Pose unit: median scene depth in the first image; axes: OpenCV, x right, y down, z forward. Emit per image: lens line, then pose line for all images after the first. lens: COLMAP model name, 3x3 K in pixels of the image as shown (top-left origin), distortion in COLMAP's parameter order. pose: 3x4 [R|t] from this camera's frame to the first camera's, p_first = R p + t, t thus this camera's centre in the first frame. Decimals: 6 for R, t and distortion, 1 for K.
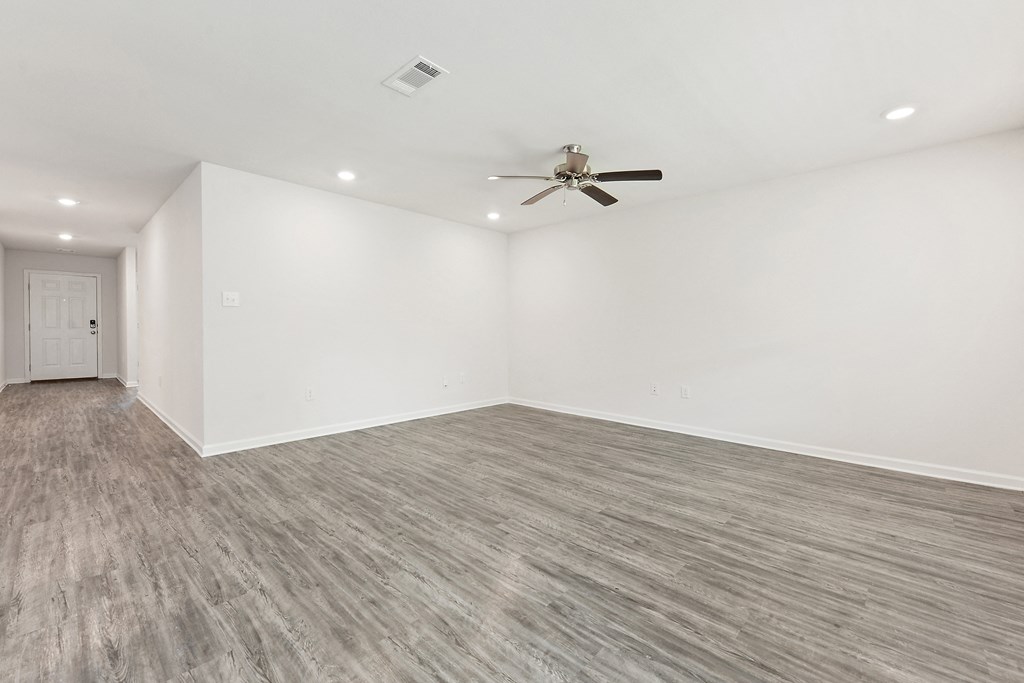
lens RADIAL K [[421.5, 0, 508.3], [0, 421.5, 347.6], [0, 0, 1]] dist [-0.000798, -0.000355]
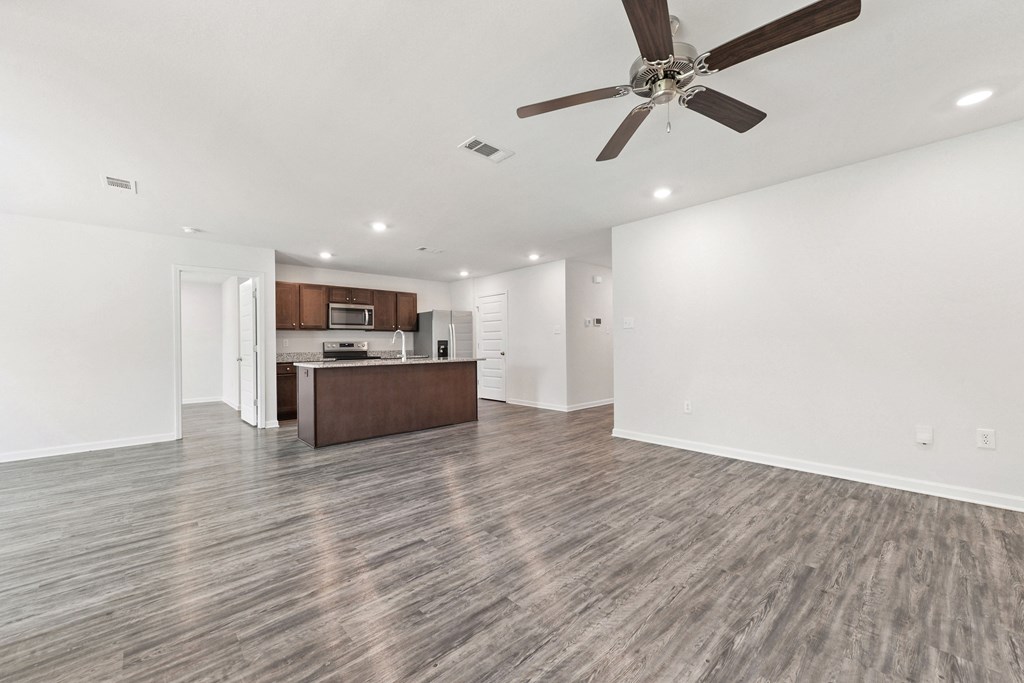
lens RADIAL K [[405.4, 0, 508.6], [0, 405.4, 334.5], [0, 0, 1]] dist [0.001466, -0.000107]
pose [[-0.071475, -0.028099, -0.997047, 0.803904], [-0.035690, 0.999035, -0.025597, -0.036735], [0.996804, 0.033755, -0.072409, 0.906523]]
